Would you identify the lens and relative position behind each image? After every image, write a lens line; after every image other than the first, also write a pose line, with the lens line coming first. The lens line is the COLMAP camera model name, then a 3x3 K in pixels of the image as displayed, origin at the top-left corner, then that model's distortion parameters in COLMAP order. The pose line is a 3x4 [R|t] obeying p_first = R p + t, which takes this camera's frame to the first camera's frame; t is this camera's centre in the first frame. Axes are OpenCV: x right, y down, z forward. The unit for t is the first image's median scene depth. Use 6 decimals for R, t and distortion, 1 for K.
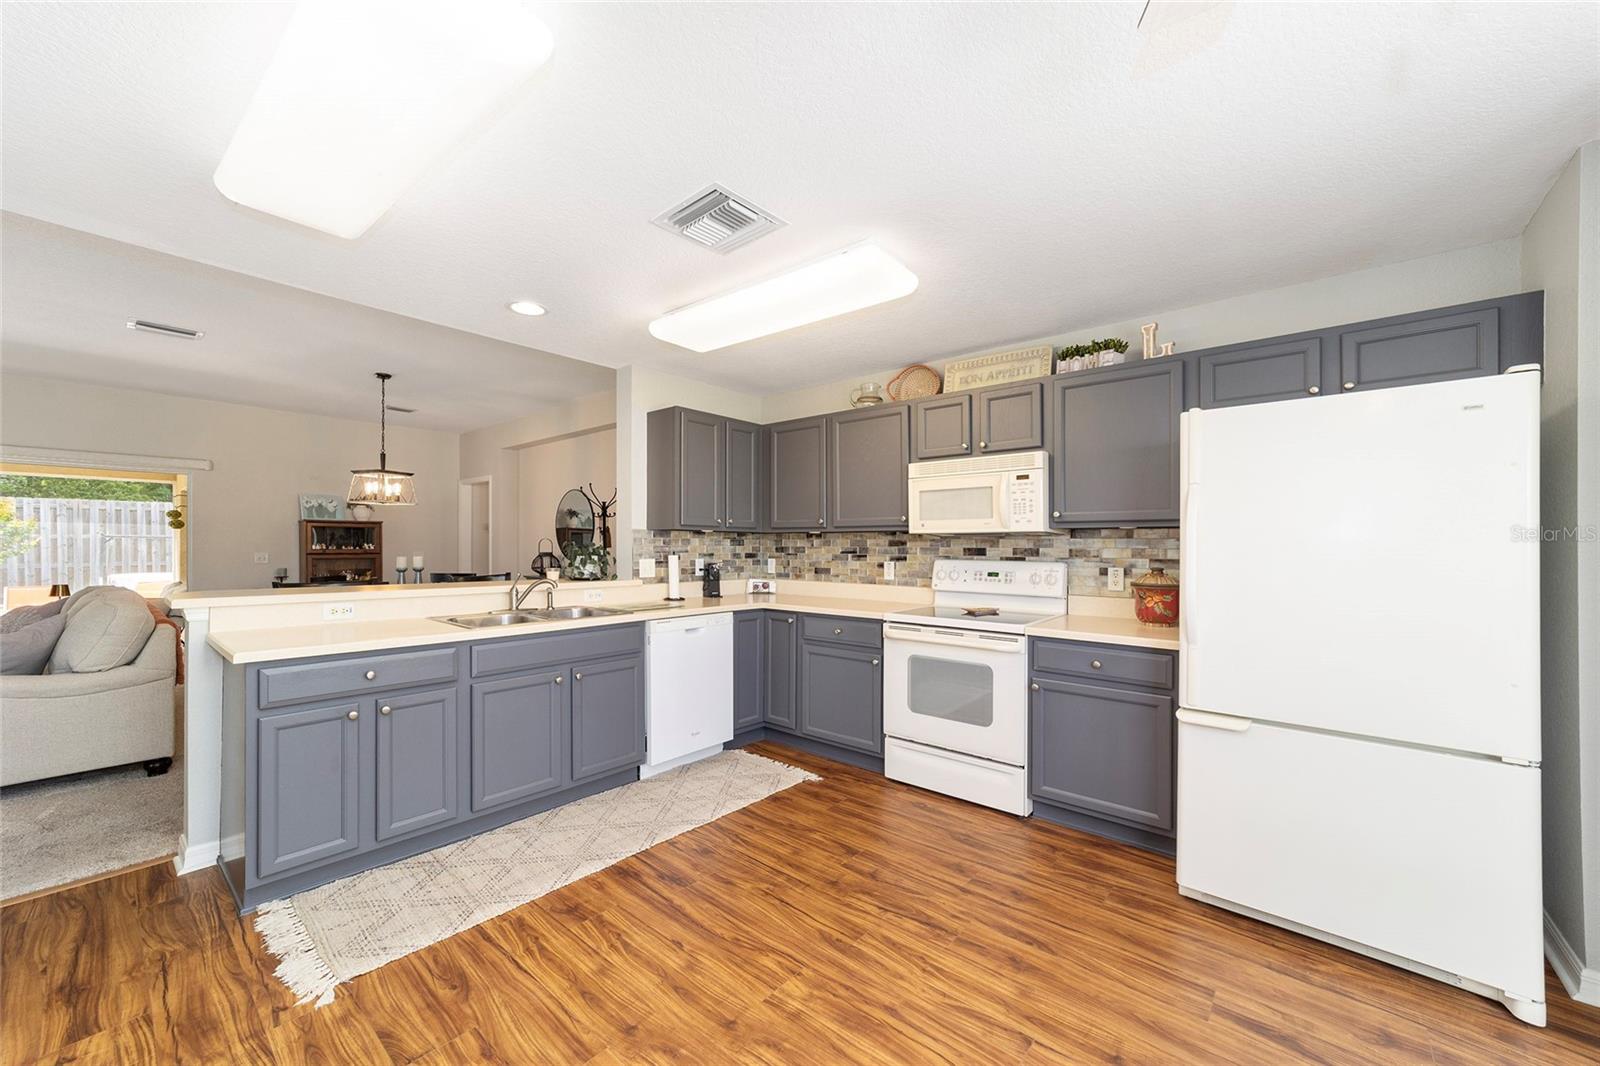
lens RADIAL K [[616.8, 0, 786.6], [0, 616.8, 543.2], [0, 0, 1]] dist [-0.016433, 0.009620]
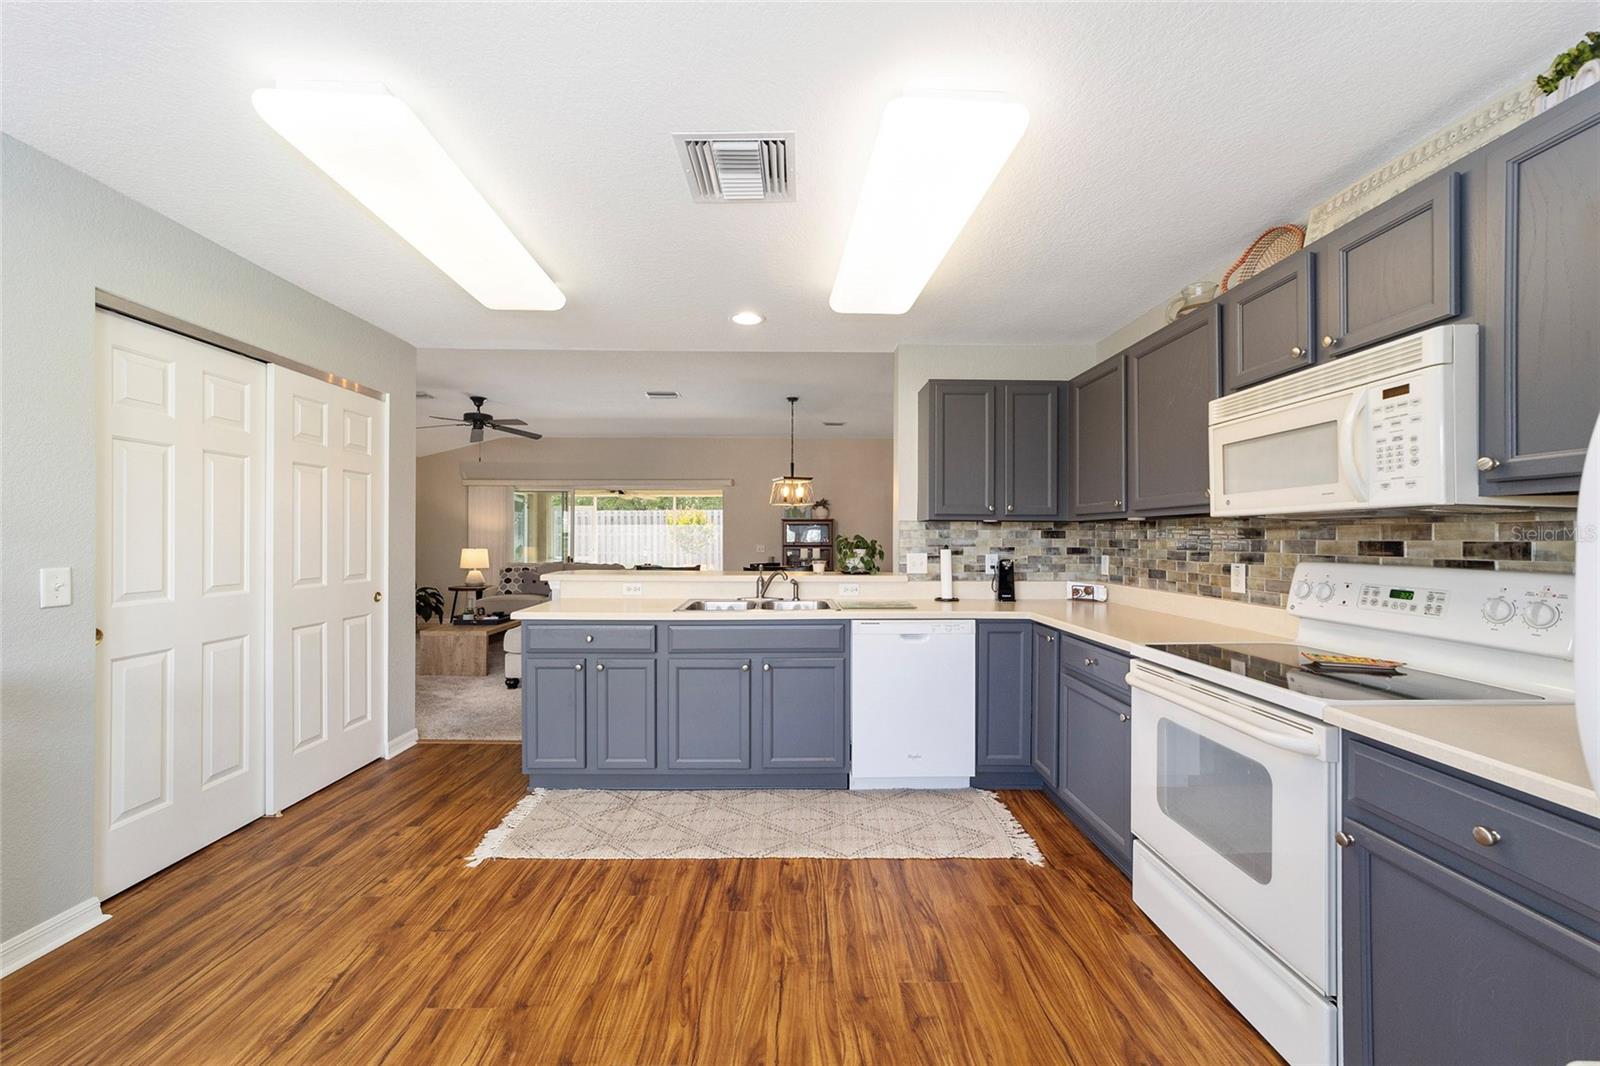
lens RADIAL K [[612.2, 0, 793.5], [0, 612.2, 535.8], [0, 0, 1]] dist [-0.018617, 0.009219]
pose [[0.664620, -0.006143, -0.747156, 0.395074], [0.005162, 0.999980, -0.003630, 0.002782], [0.747164, -0.001444, 0.664639, 0.319109]]
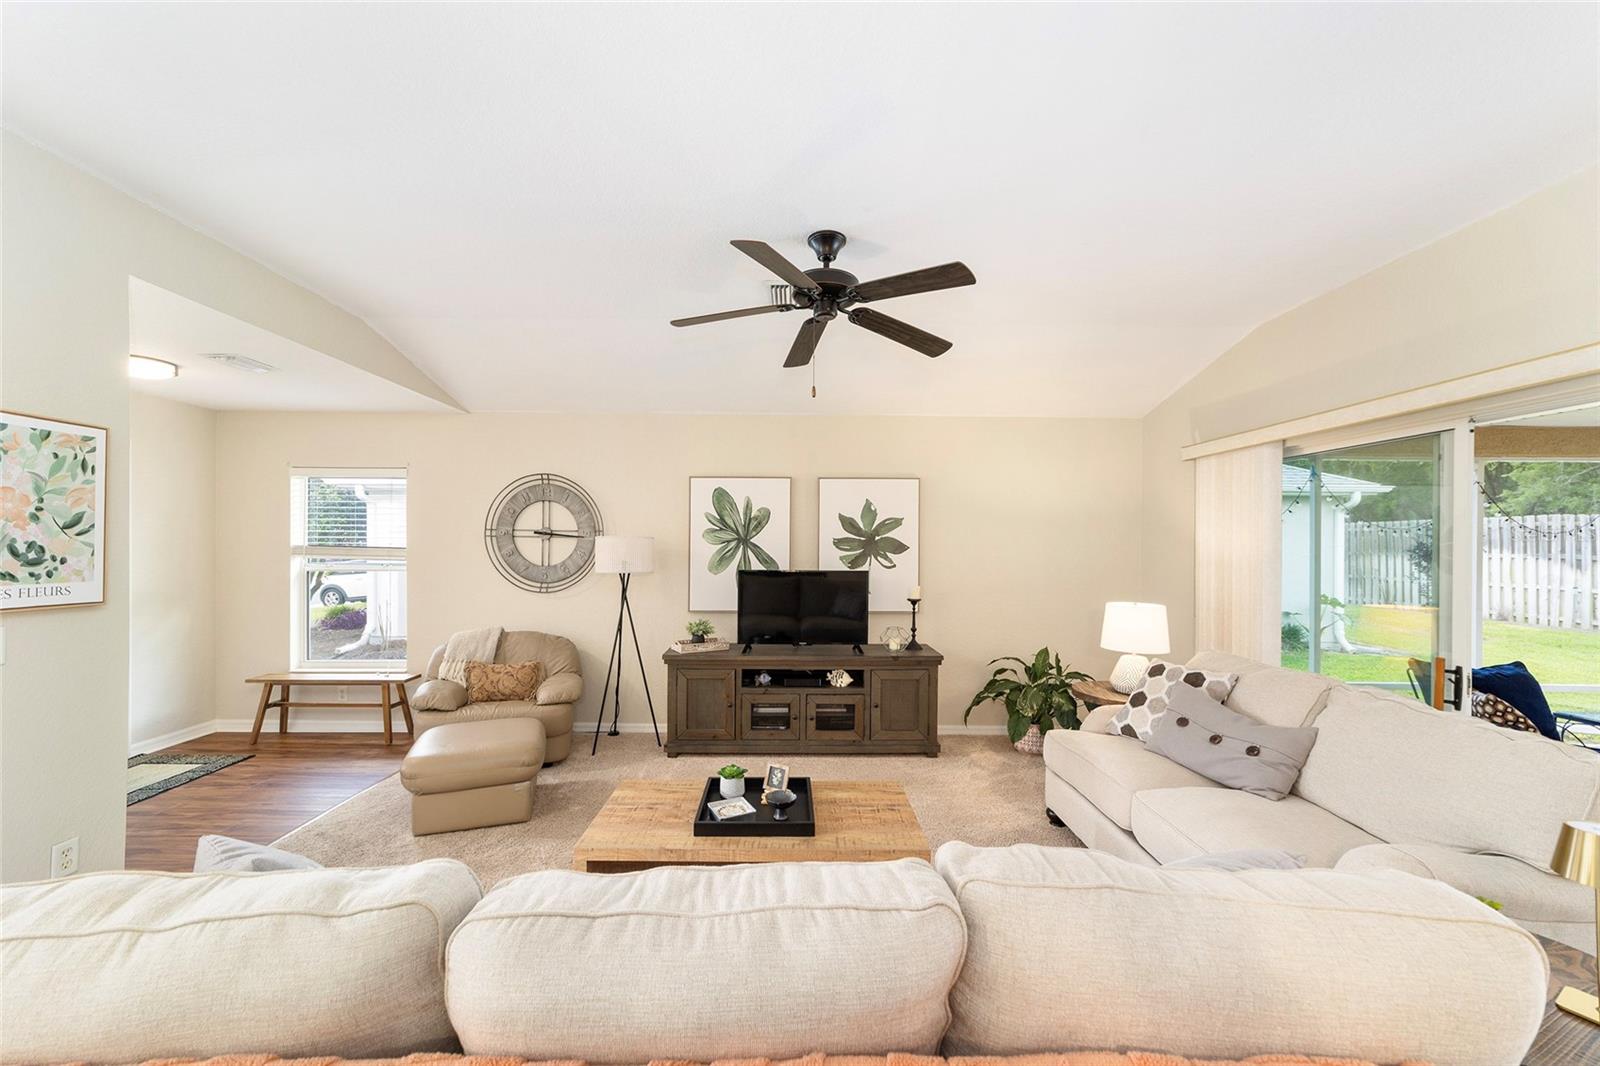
lens RADIAL K [[621.6, 0, 796.1], [0, 621.6, 548.3], [0, 0, 1]] dist [0.000635, 0.000454]
pose [[-0.760622, -0.007685, -0.649150, -1.161083], [-0.005792, 0.999970, -0.005052, -0.048972], [0.649169, -0.000083, -0.760644, 1.411611]]
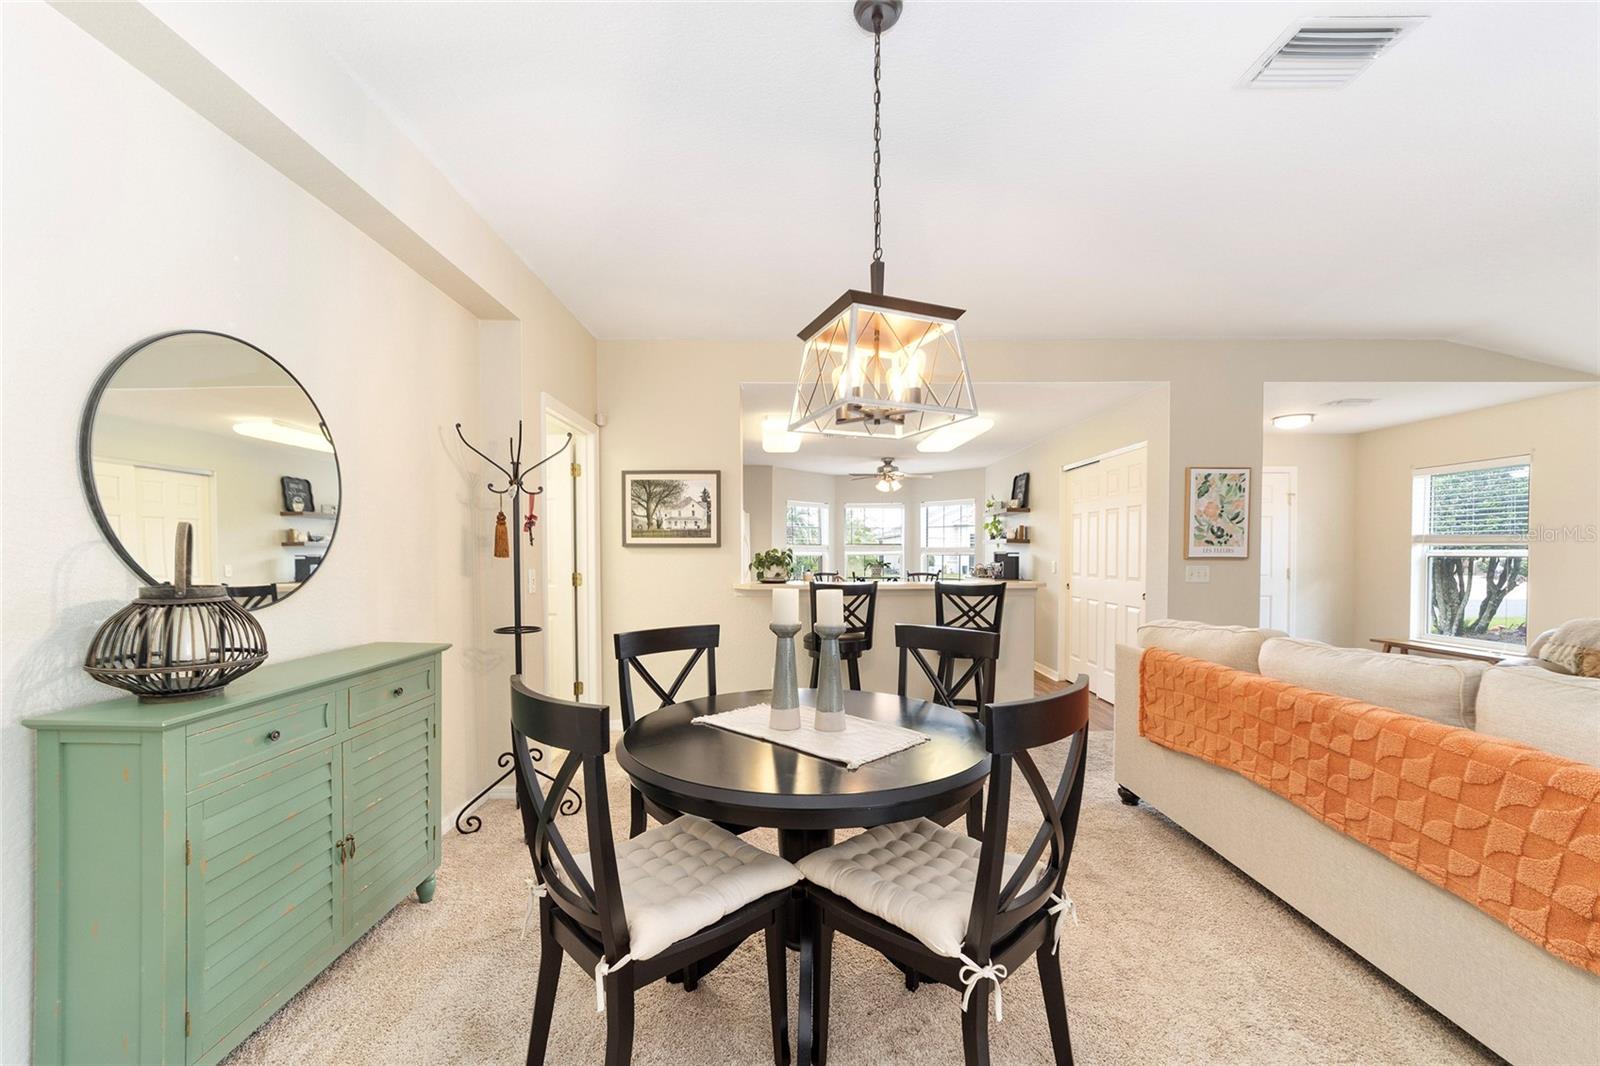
lens RADIAL K [[627.0, 0, 792.8], [0, 627.0, 564.4], [0, 0, 1]] dist [-0.022791, 0.009721]
pose [[-0.649385, -0.020699, 0.760178, -1.396900], [-0.007116, 0.999751, 0.021144, 0.002853], [-0.760426, 0.008321, -0.649371, 1.981682]]
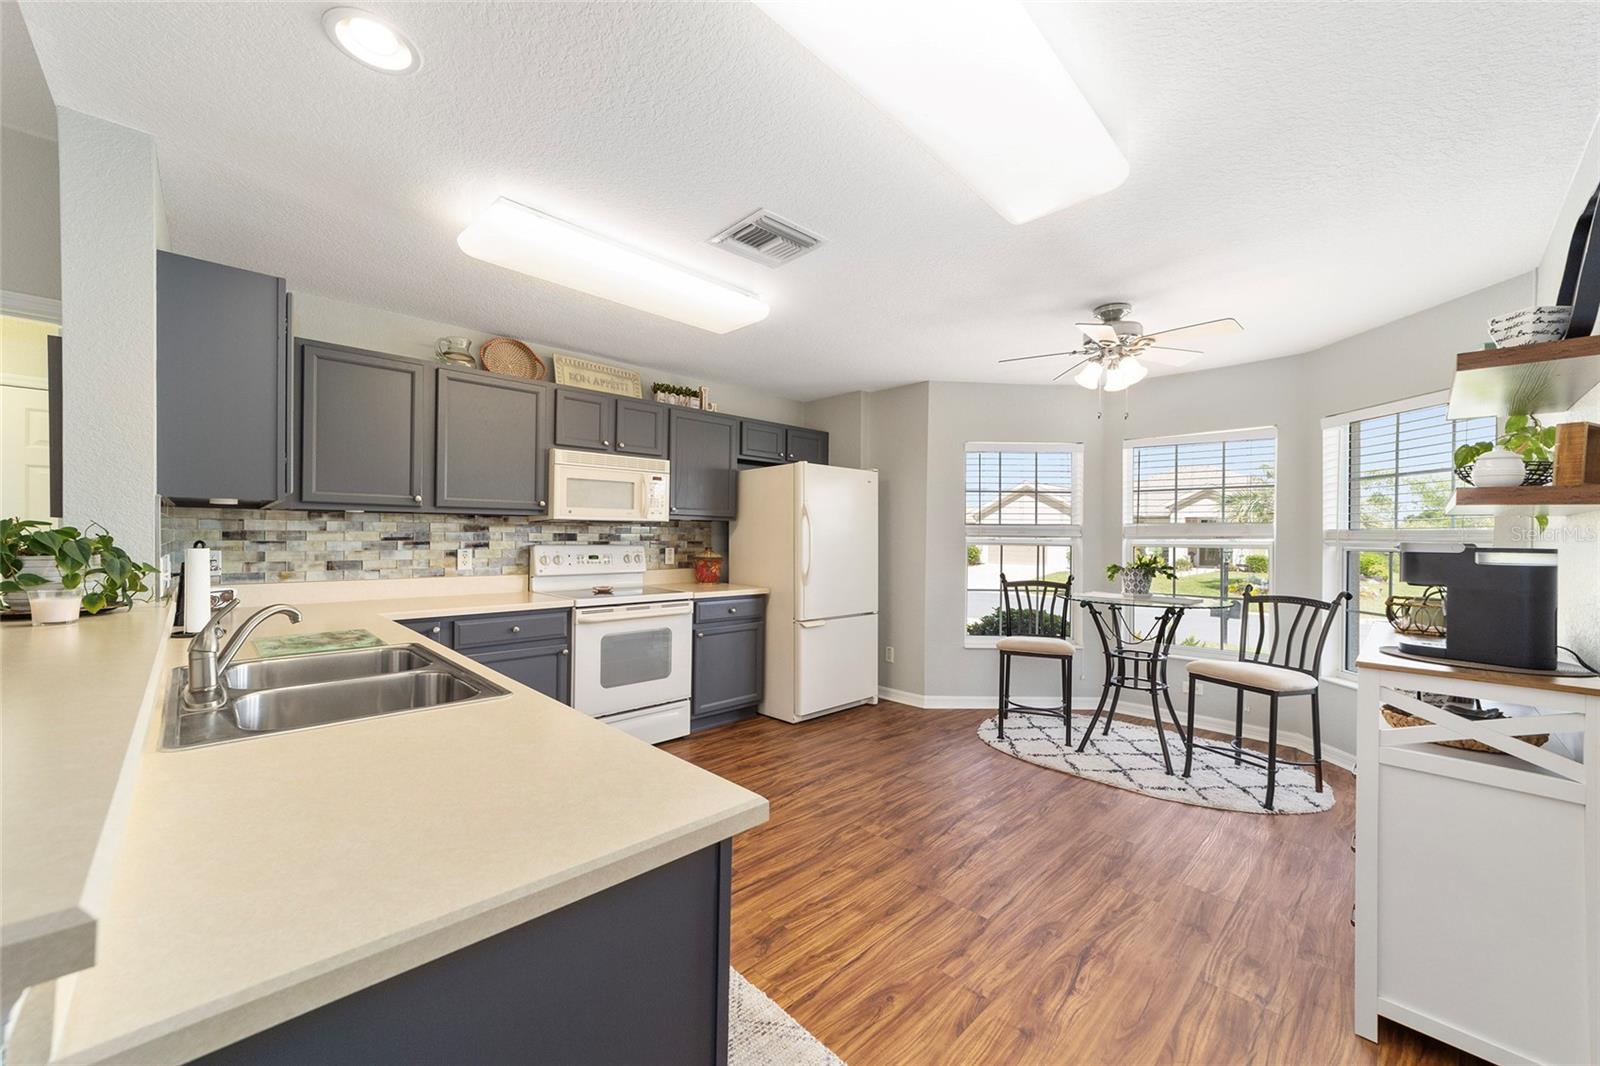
lens RADIAL K [[612.2, 0, 793.5], [0, 612.2, 535.8], [0, 0, 1]] dist [-0.018617, 0.009219]
pose [[0.082994, -0.004836, 0.996538, -0.788993], [-0.014551, 0.999876, 0.006064, -0.000862], [-0.996444, -0.015004, 0.082913, 0.570304]]
